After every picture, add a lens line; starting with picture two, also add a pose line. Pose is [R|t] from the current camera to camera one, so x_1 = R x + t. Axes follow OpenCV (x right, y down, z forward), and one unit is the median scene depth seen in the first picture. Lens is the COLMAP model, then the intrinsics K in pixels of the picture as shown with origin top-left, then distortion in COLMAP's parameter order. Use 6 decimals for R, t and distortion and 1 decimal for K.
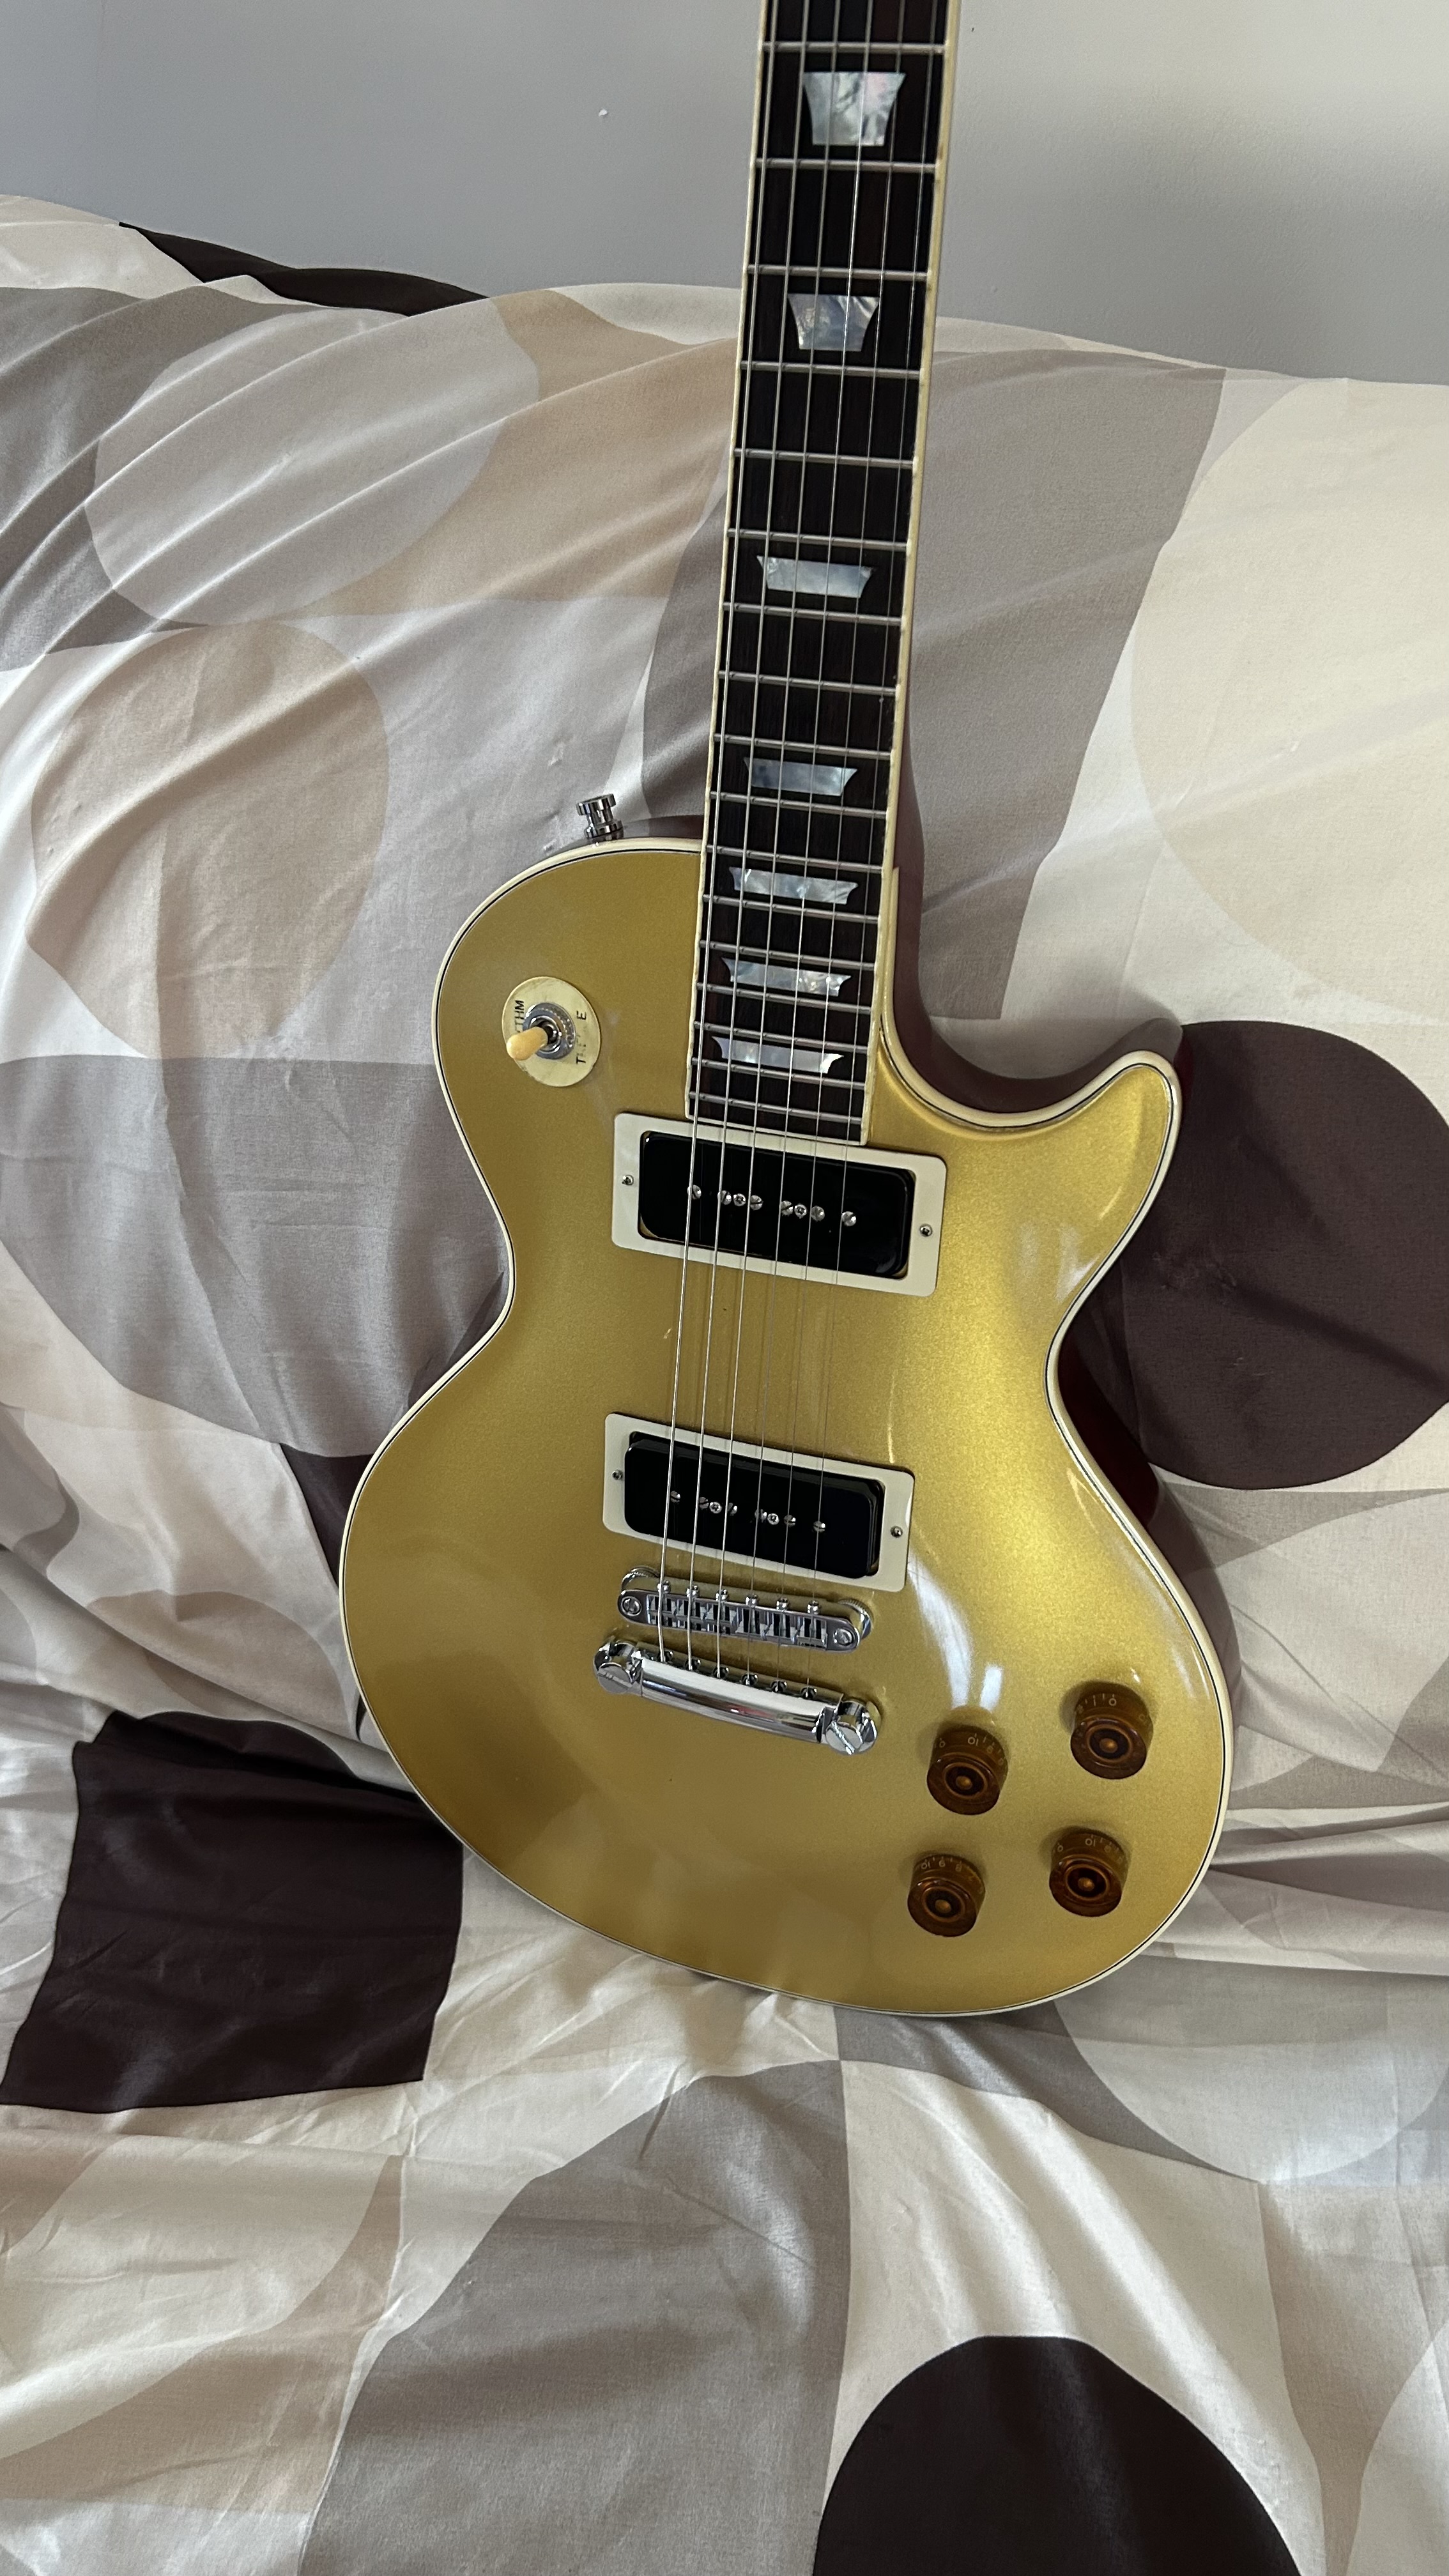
lens RADIAL K [[1906.5, 0, 739.9], [0, 1906.5, 1294.4], [0, 0, 1]] dist [0.116027, -0.241704]
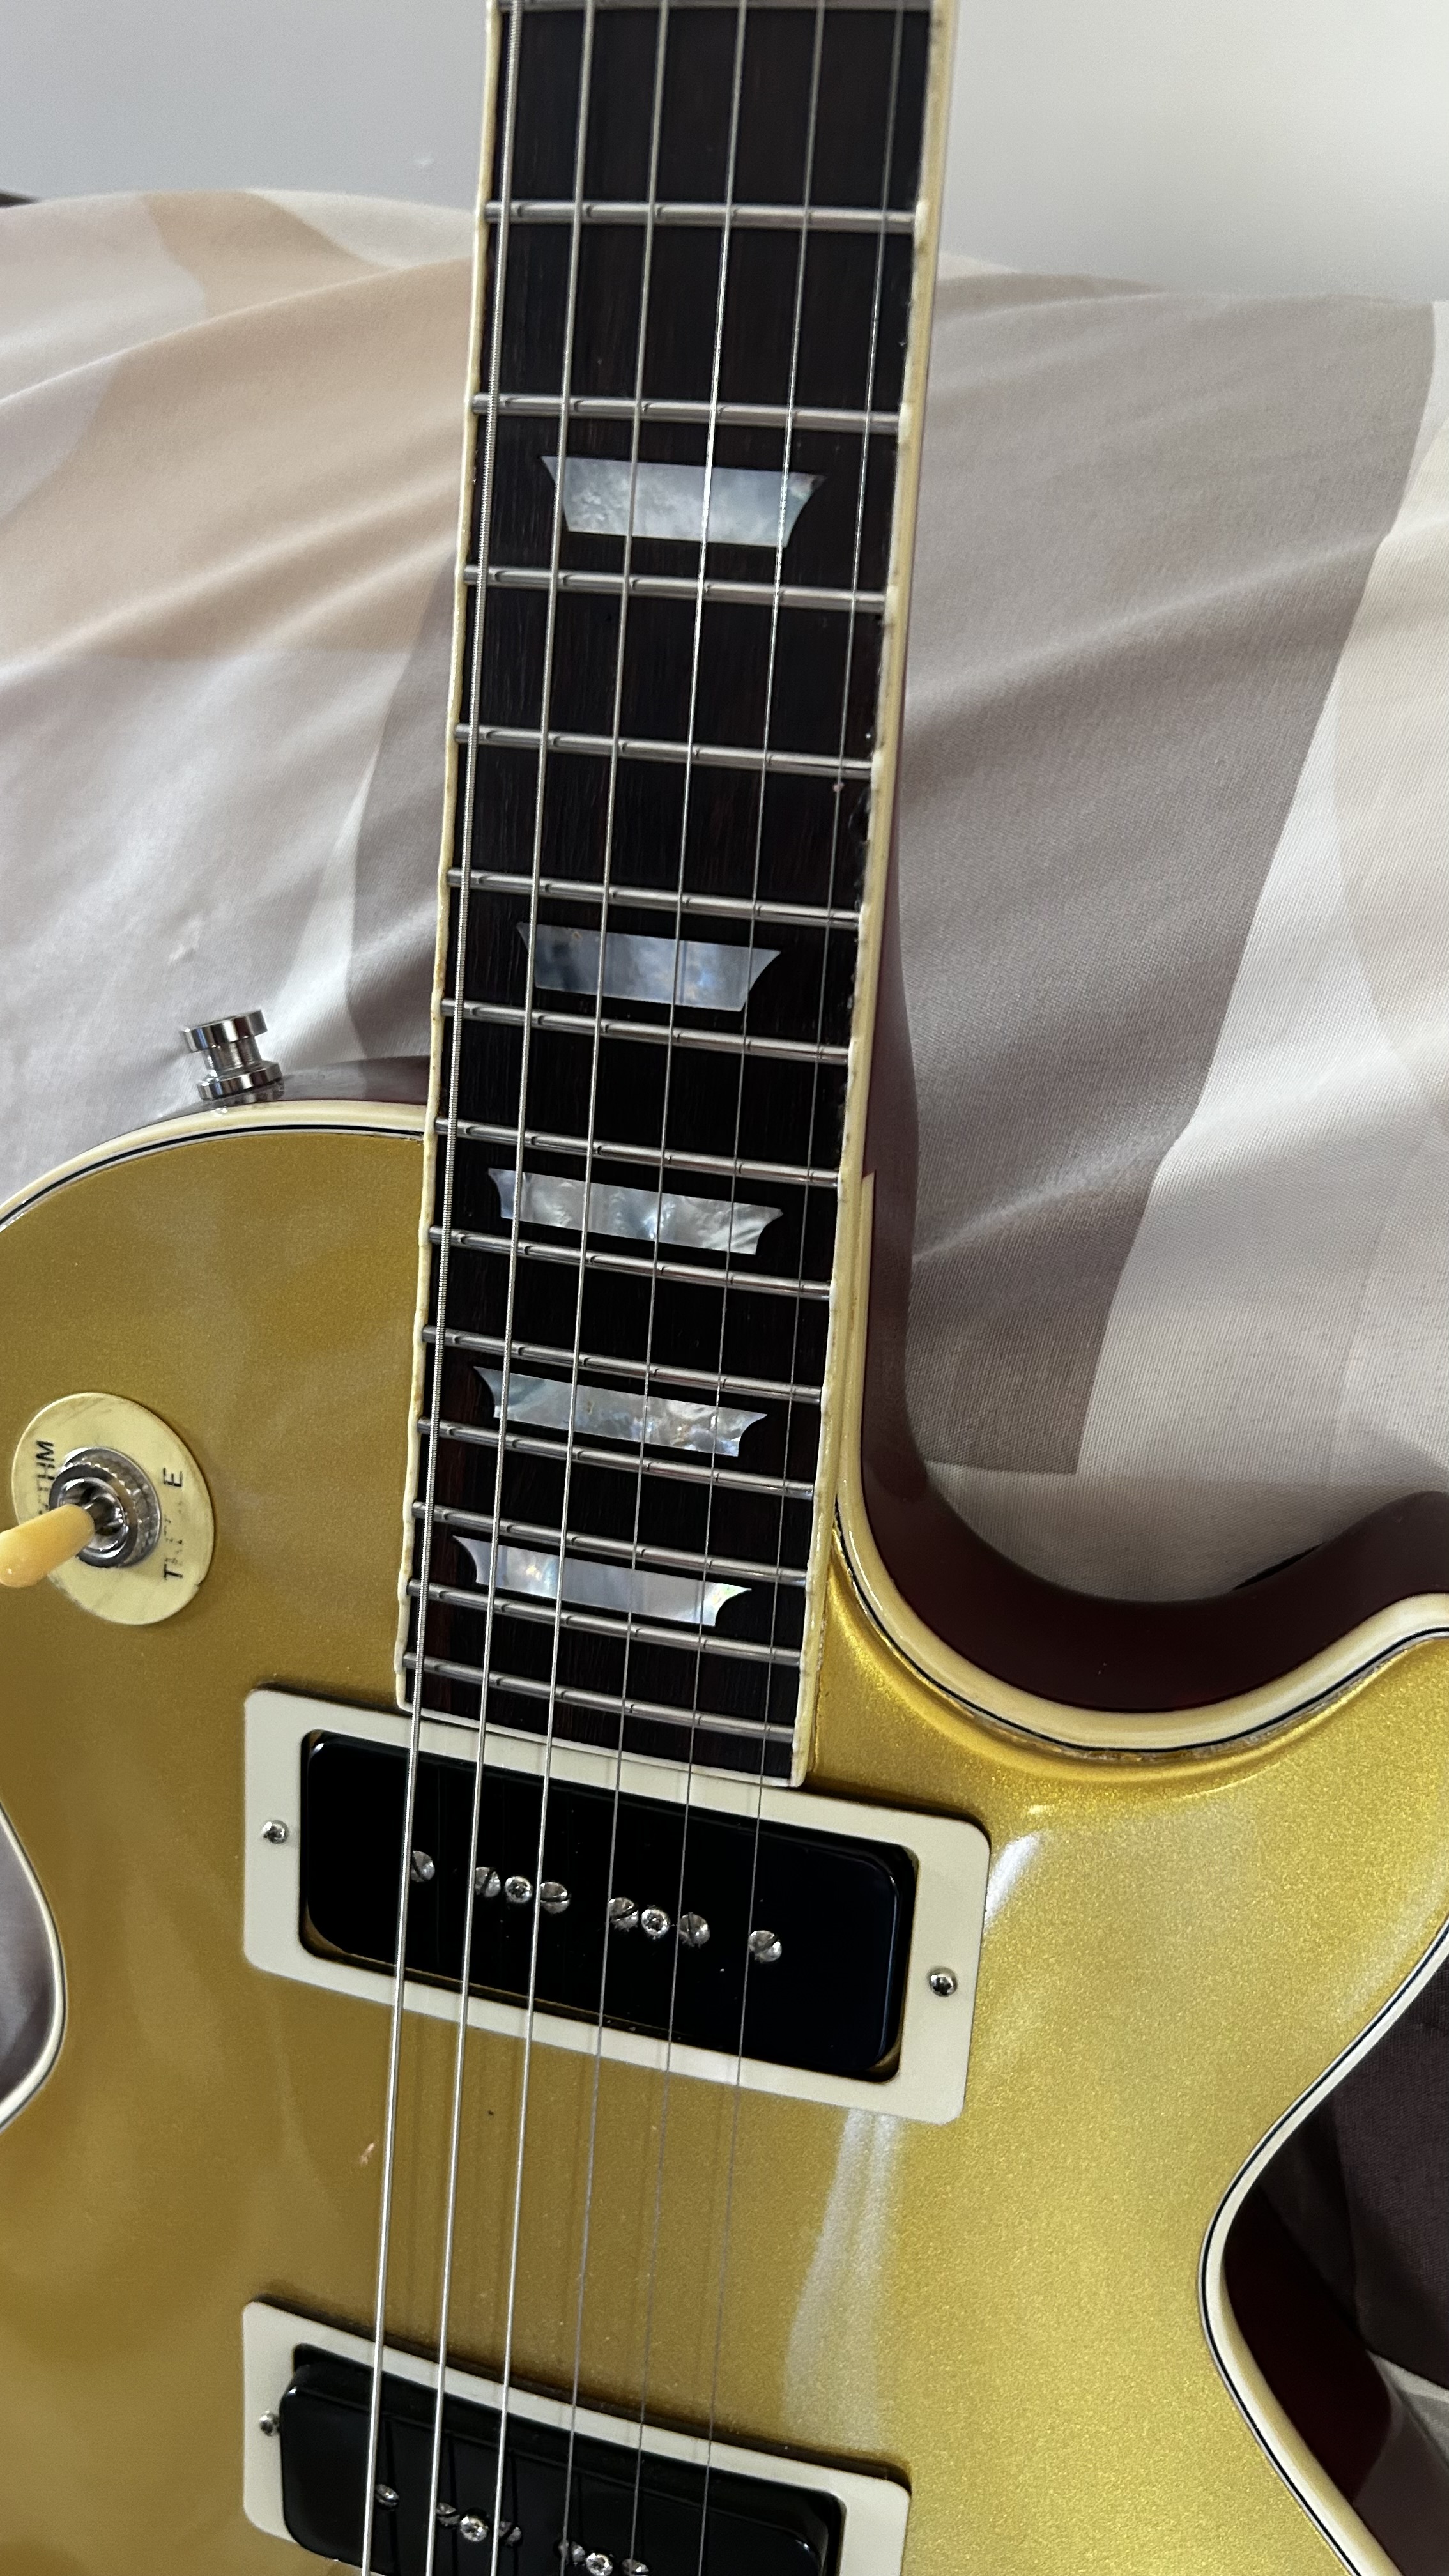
lens RADIAL K [[1906.5, 0, 739.9], [0, 1906.5, 1294.4], [0, 0, 1]] dist [0.116027, -0.241704]
pose [[0.998618, 0.003615, 0.052422, 0.025240], [0.003113, 0.991809, -0.127690, -0.119435], [-0.052454, 0.127677, 0.990428, 0.491140]]
